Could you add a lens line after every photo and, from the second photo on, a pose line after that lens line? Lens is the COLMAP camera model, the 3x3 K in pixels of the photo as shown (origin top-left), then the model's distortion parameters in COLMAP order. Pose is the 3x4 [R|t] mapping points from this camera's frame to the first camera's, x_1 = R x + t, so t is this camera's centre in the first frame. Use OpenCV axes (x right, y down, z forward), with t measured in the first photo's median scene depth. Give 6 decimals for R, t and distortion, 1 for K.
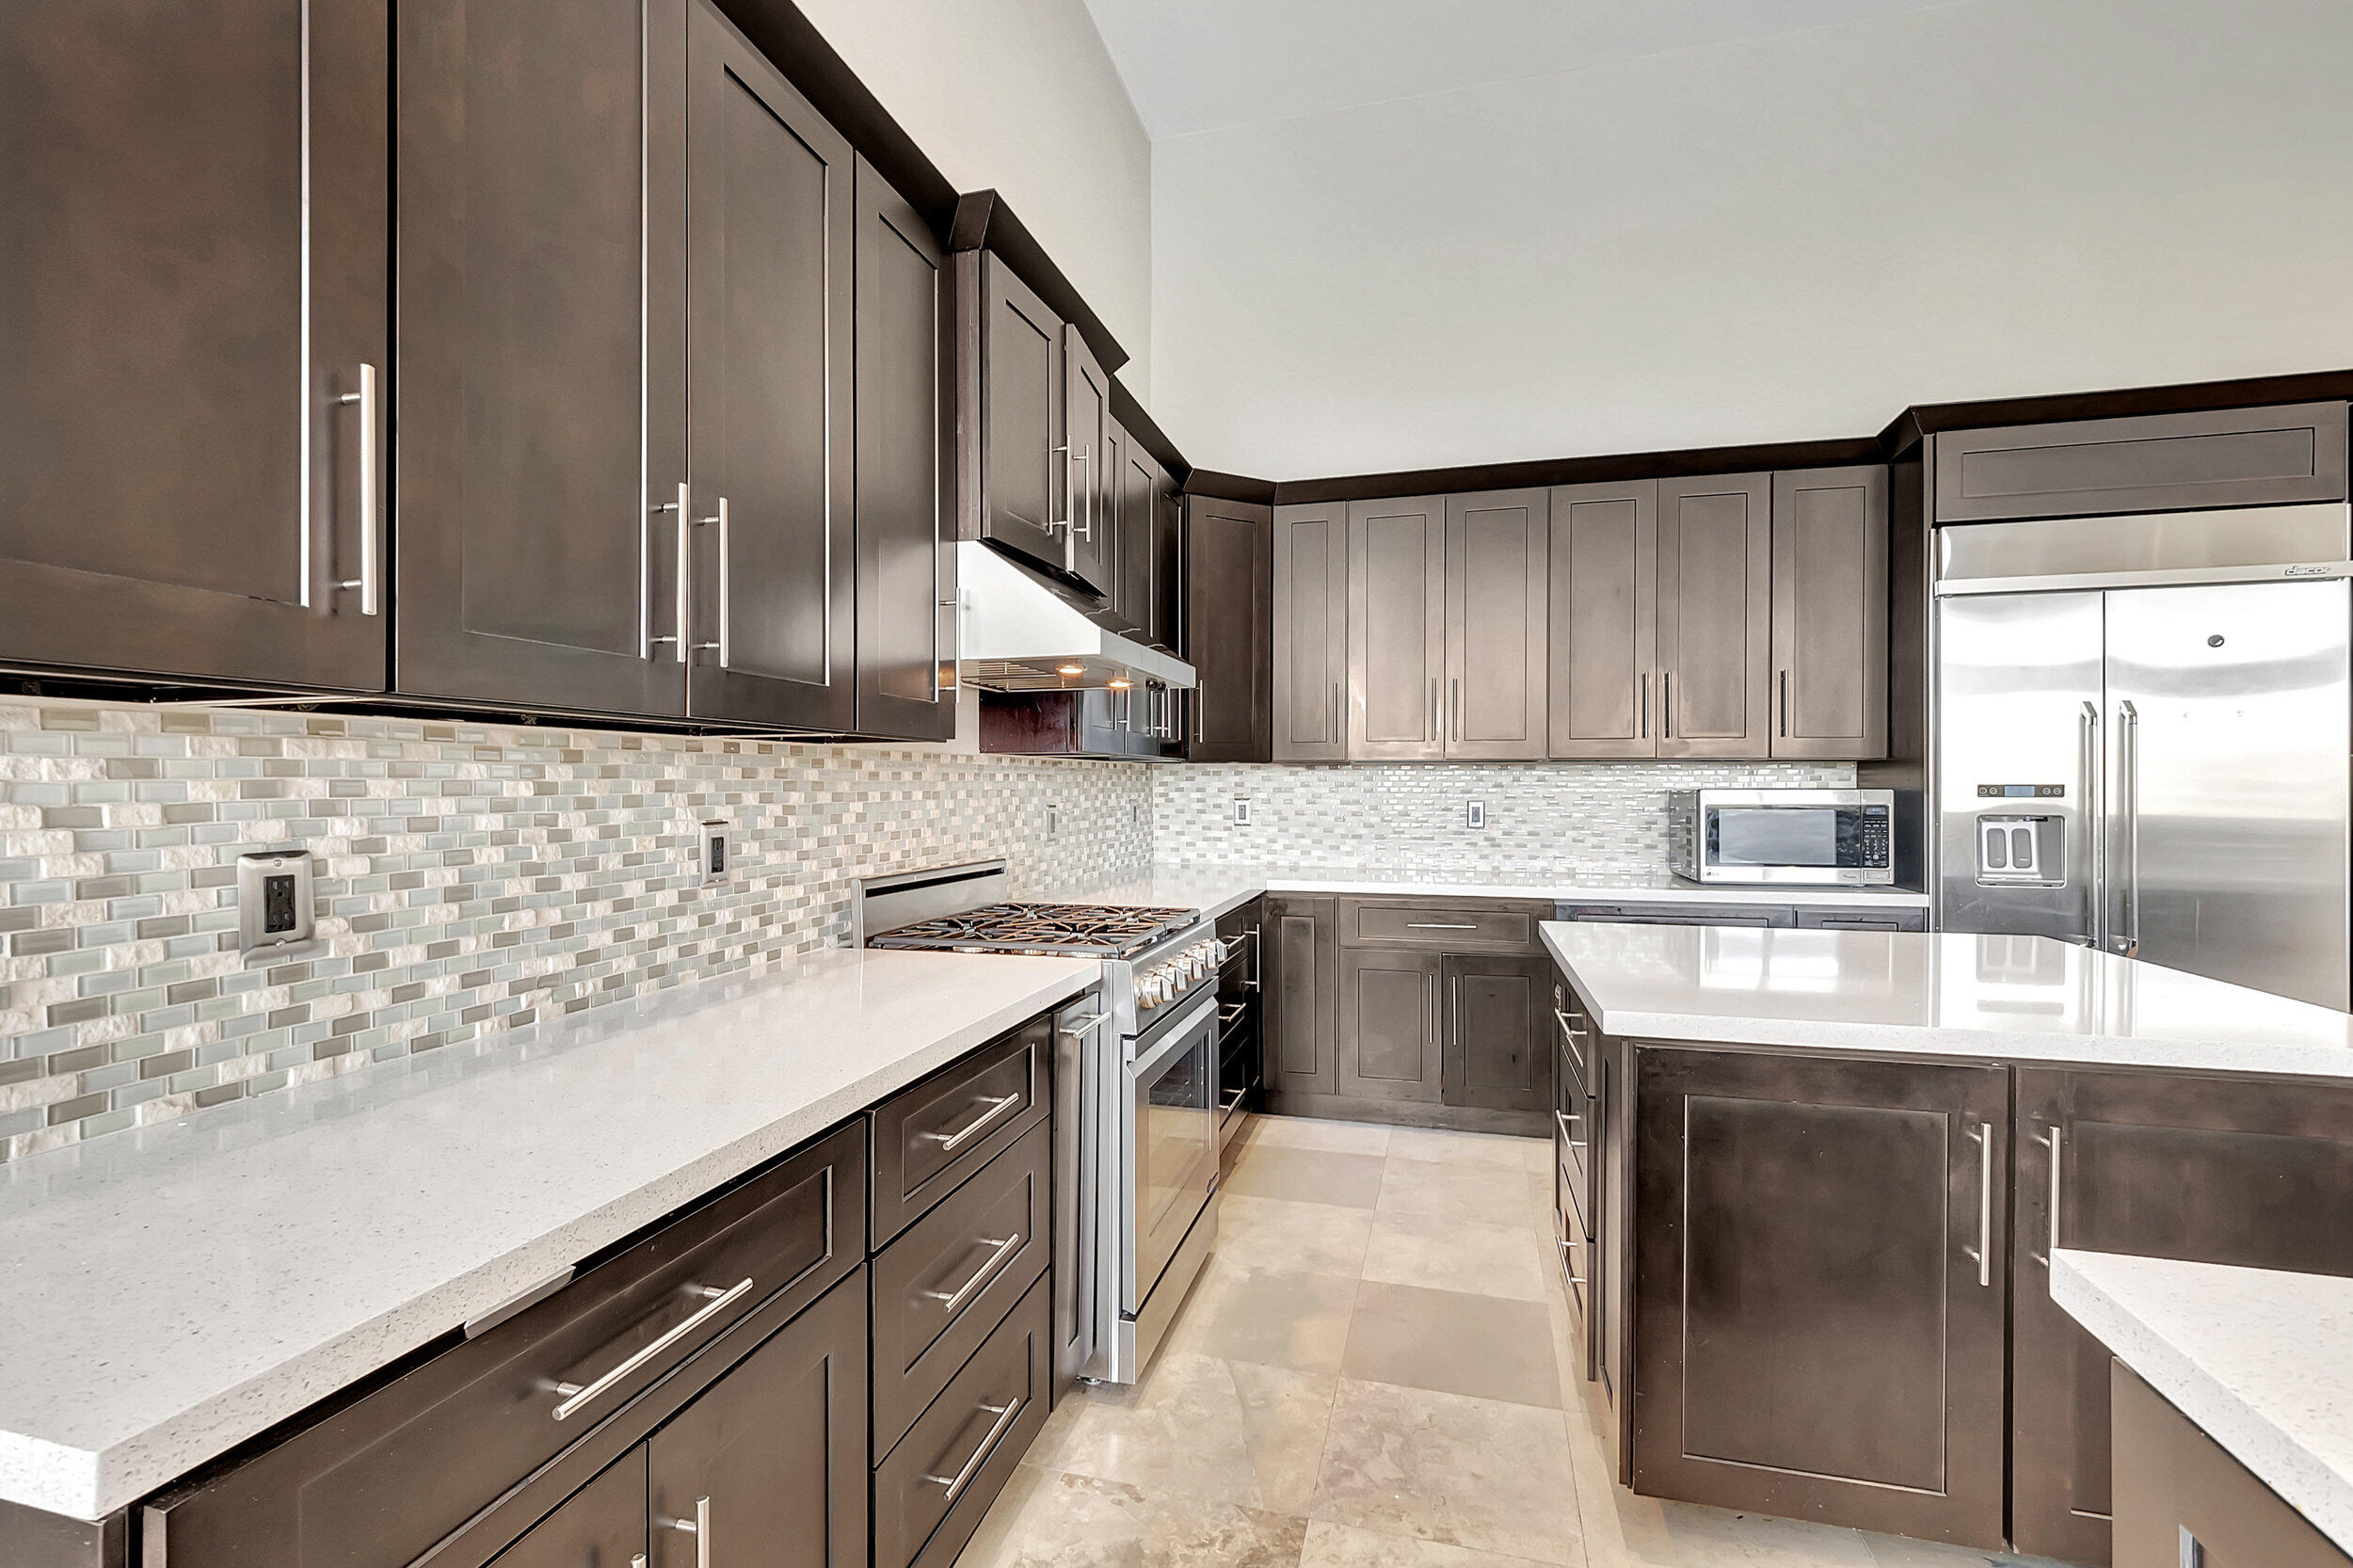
lens RADIAL K [[1064.0, 0, 1153.9], [0, 1064.0, 786.9], [0, 0, 1]] dist [-0.001809, -0.000009]
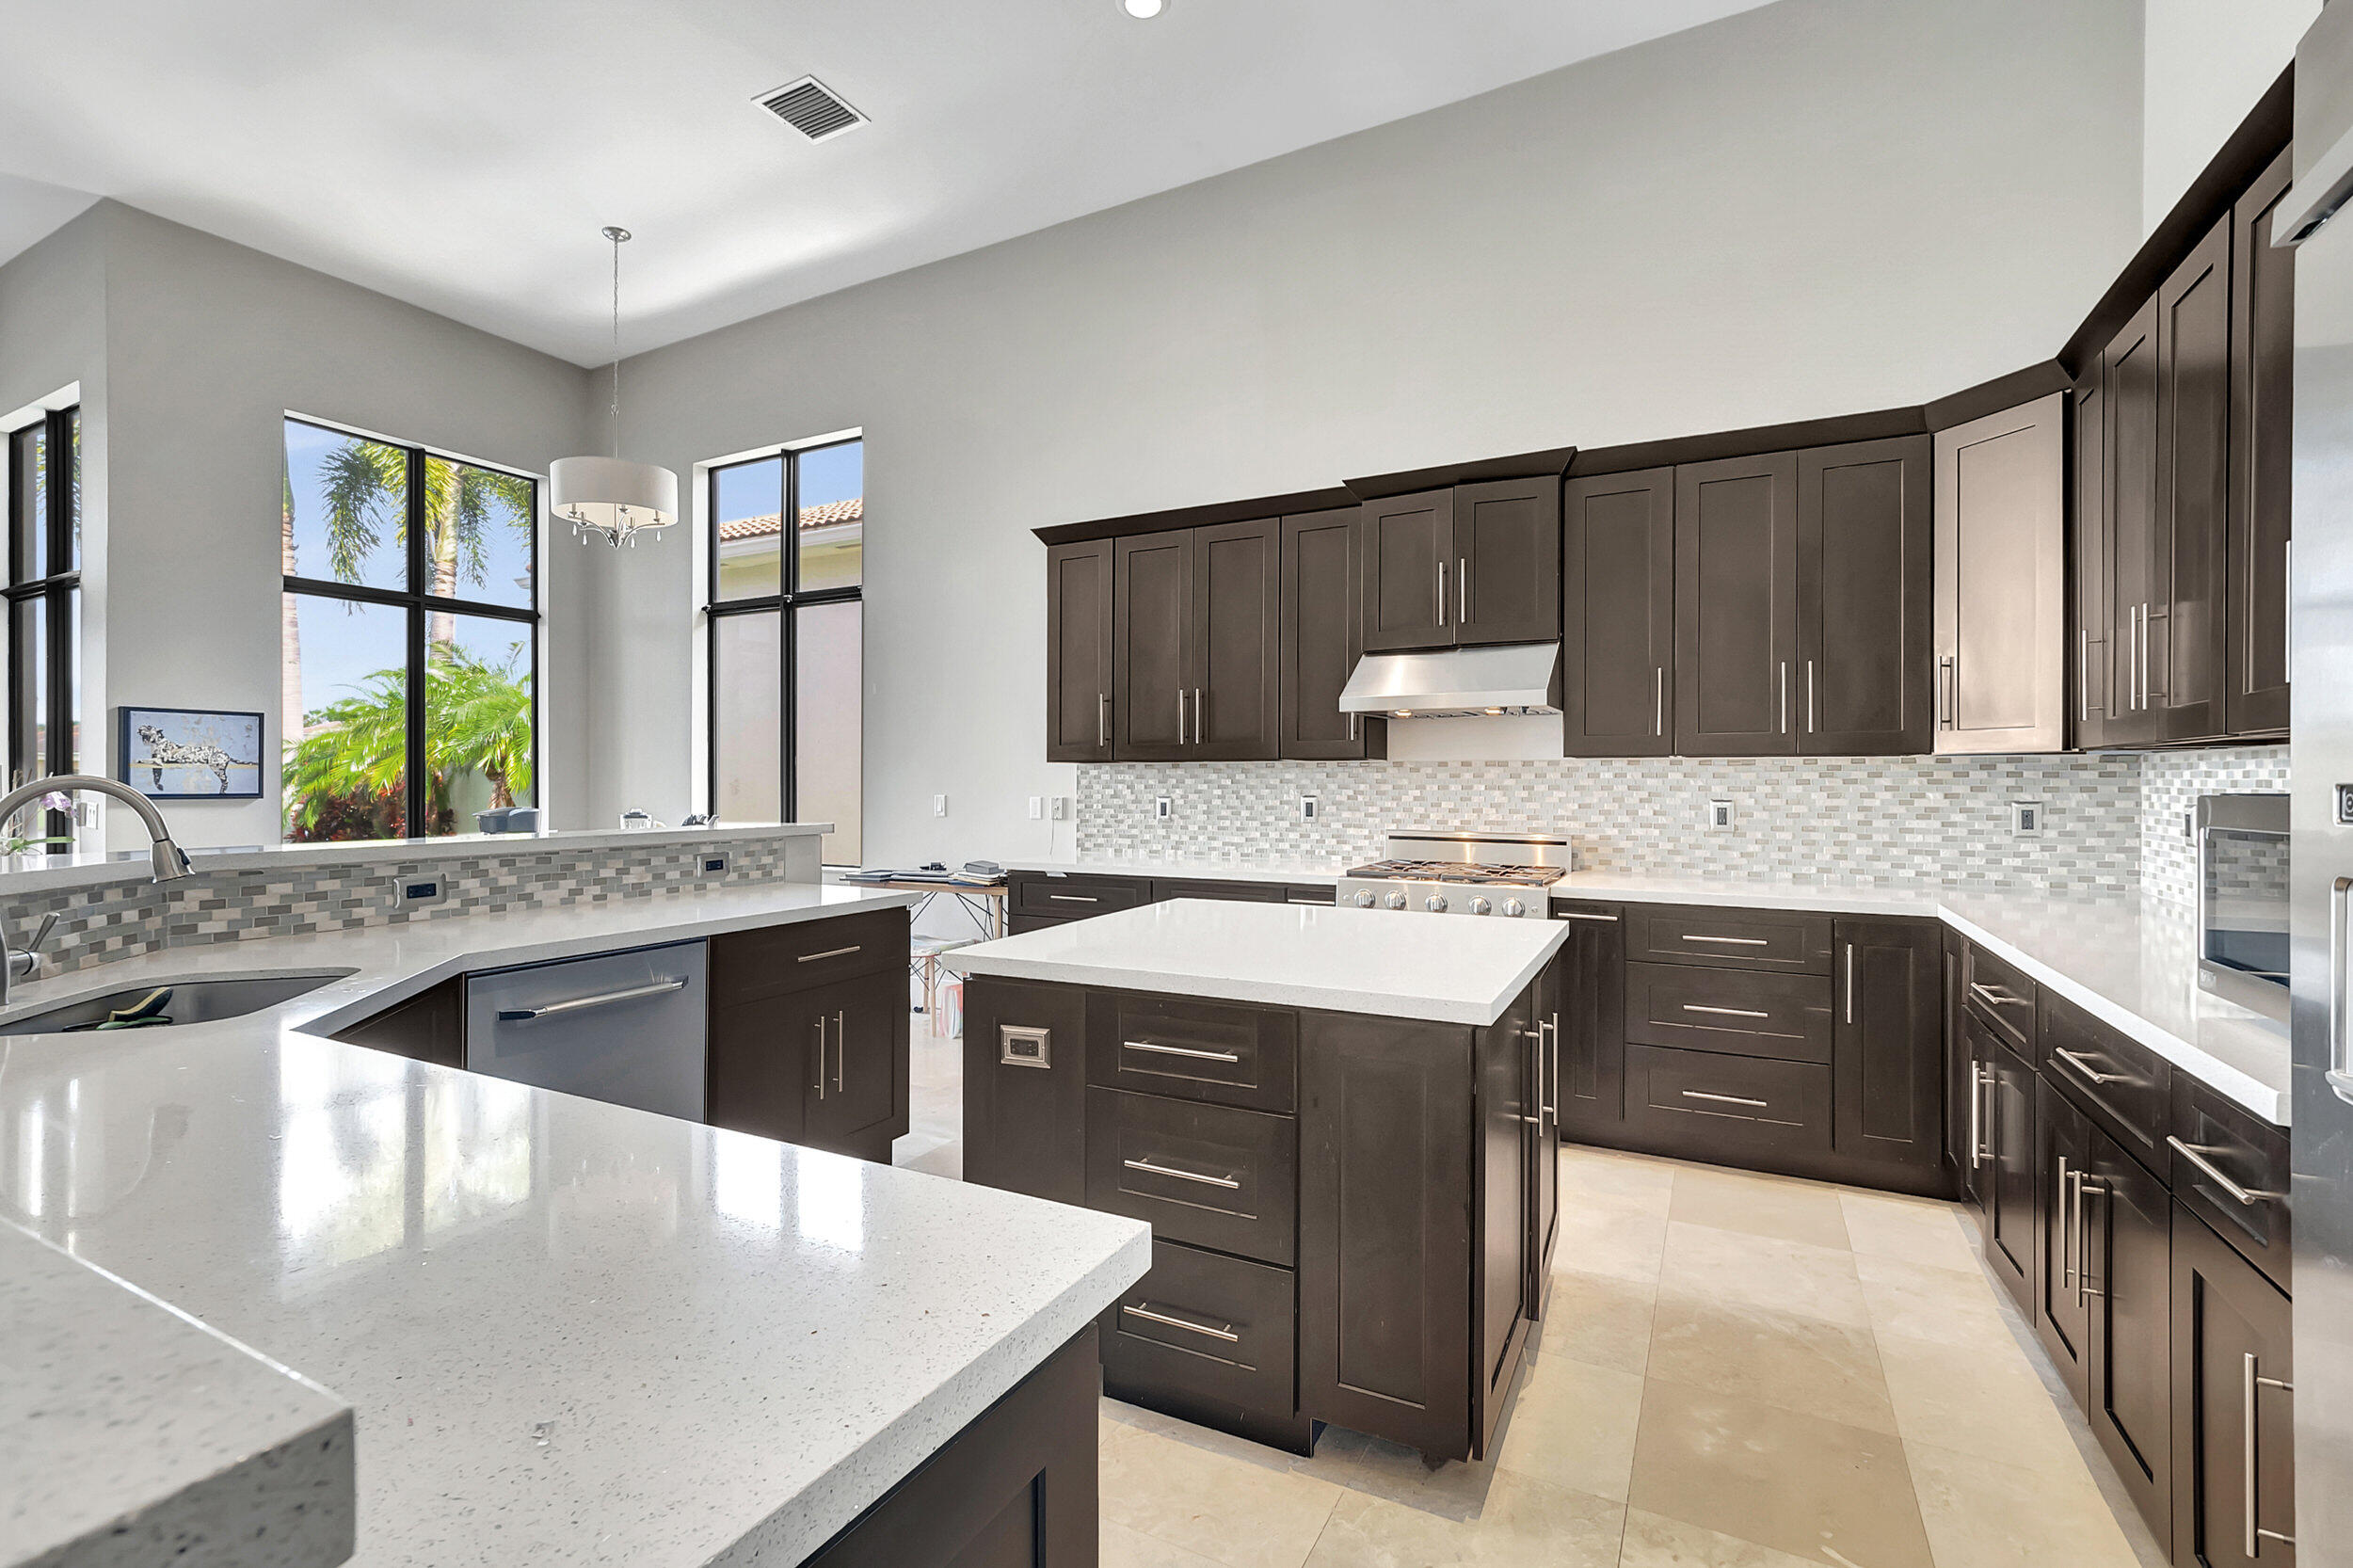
lens RADIAL K [[1047.3, 0, 1173.7], [0, 1047.3, 782.4], [0, 0, 1]] dist [-0.002593, 0.000466]
pose [[-0.224645, -0.000045, -0.974441, 2.198309], [-0.005012, 0.999987, 0.001109, 0.000703], [0.974428, 0.005133, -0.224643, 1.370796]]
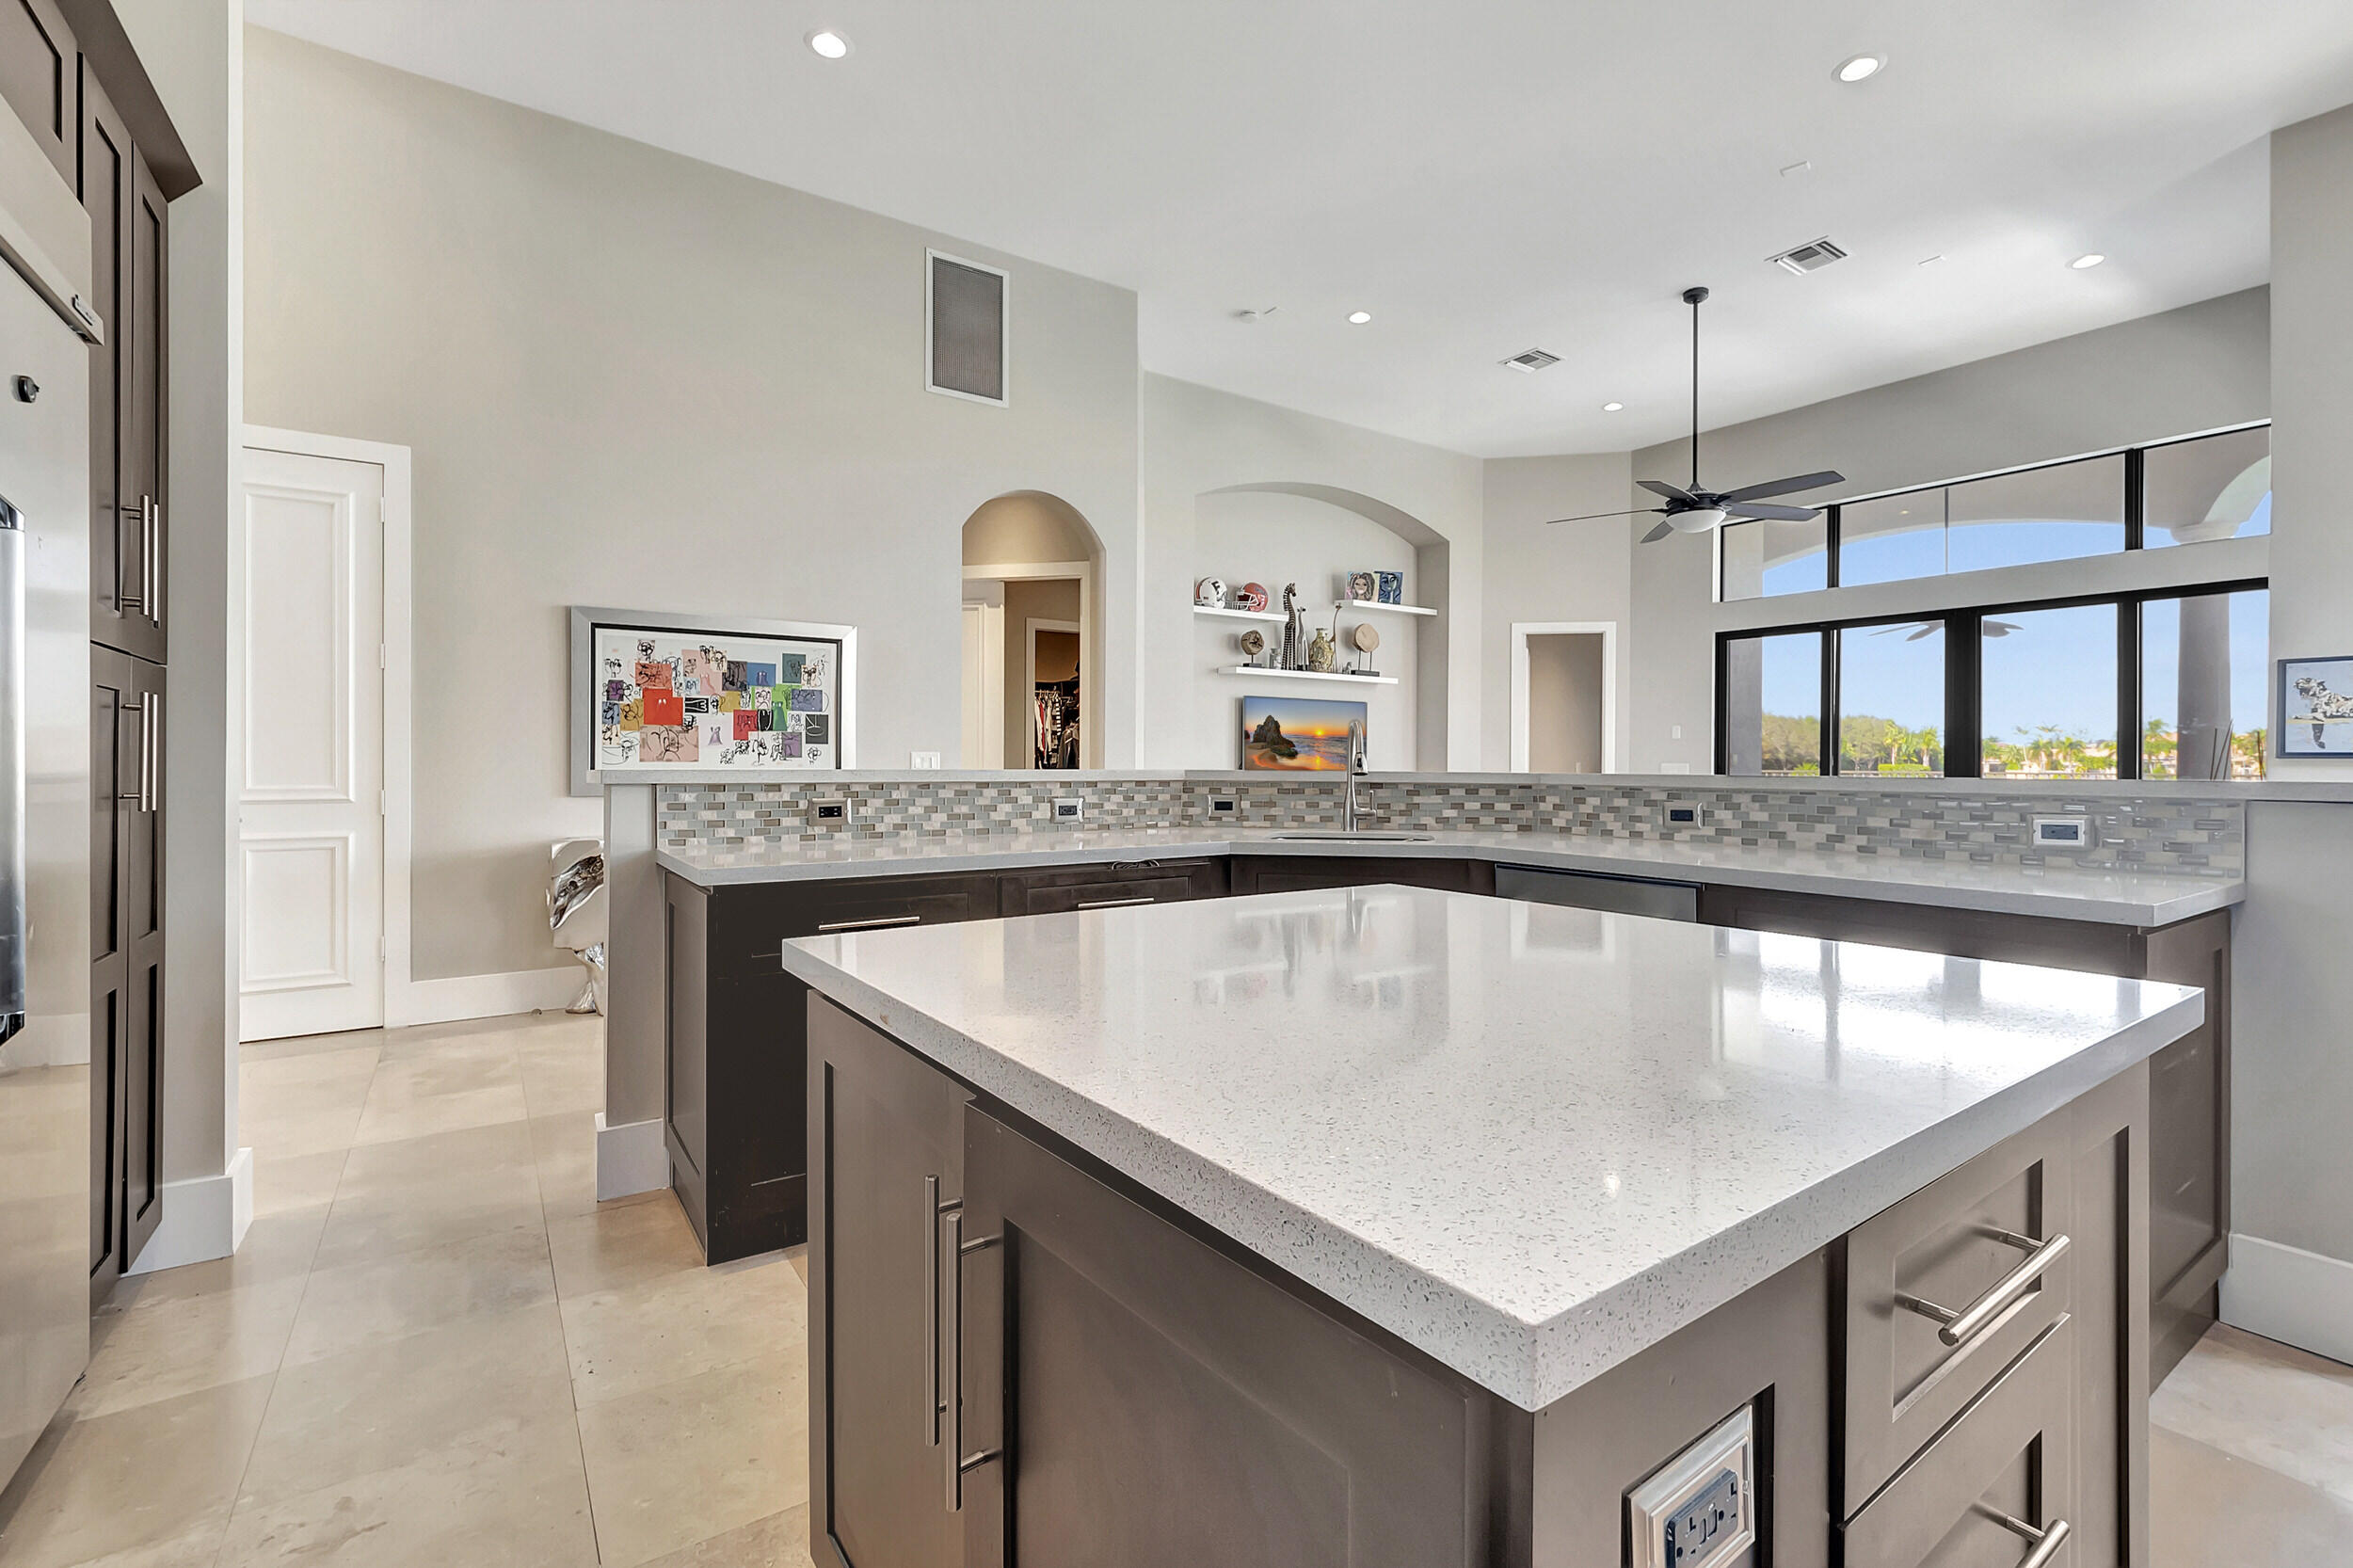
lens RADIAL K [[1034.6, 0, 1171.7], [0, 1034.6, 764.4], [0, 0, 1]] dist [-0.001919, -0.000361]
pose [[-0.756988, -0.007089, 0.653391, 0.457448], [-0.002553, 0.999966, 0.007891, 0.069259], [-0.653424, 0.004306, -0.756980, 1.837516]]
